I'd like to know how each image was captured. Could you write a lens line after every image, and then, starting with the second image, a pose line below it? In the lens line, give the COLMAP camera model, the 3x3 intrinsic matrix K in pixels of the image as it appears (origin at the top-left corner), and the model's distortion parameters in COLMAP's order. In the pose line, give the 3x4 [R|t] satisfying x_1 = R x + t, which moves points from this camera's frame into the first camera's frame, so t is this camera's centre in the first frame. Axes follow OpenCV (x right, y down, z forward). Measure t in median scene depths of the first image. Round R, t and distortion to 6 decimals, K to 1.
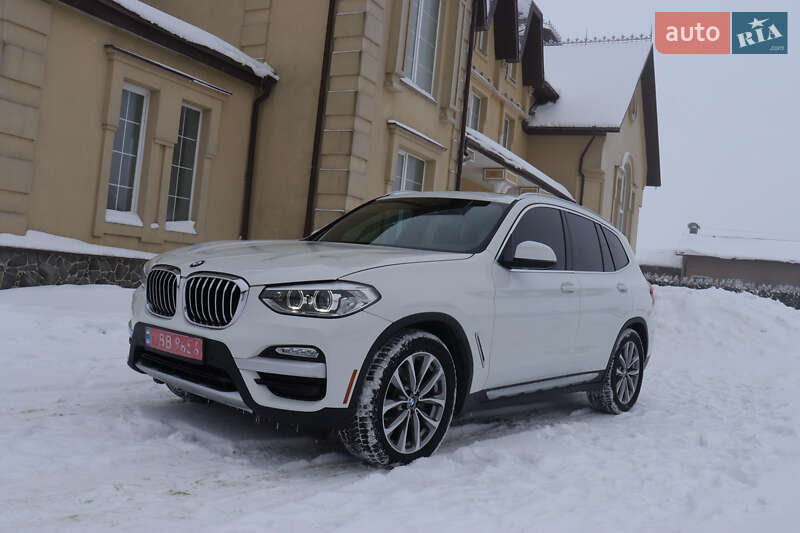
lens RADIAL K [[717.6, 0, 395.2], [0, 717.6, 260.1], [0, 0, 1]] dist [-0.134905, 0.117999]
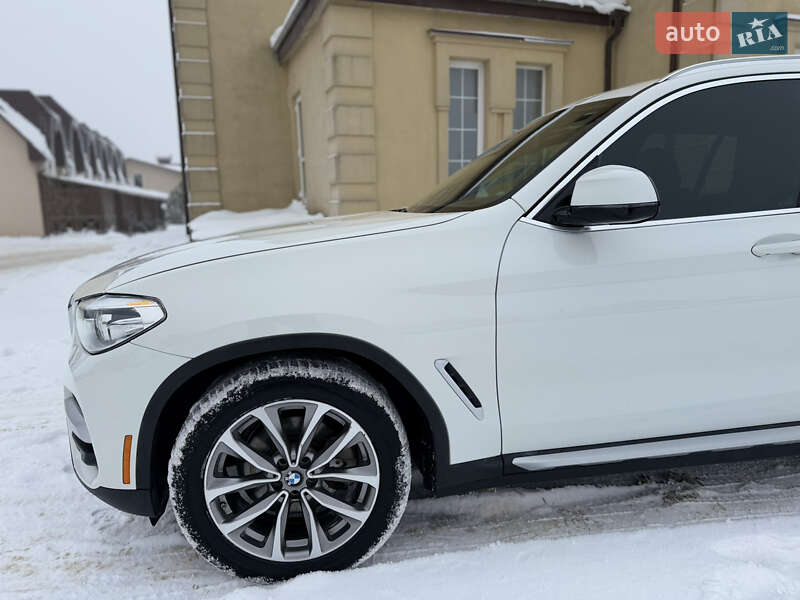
lens RADIAL K [[561.6, 0, 399.1], [0, 561.6, 300.9], [0, 0, 1]] dist [0.057771, -0.076615]
pose [[0.731790, -0.003620, -0.681521, 0.138779], [0.110345, 0.987421, 0.113239, 0.001801], [0.672539, -0.158070, 0.722984, 0.246502]]
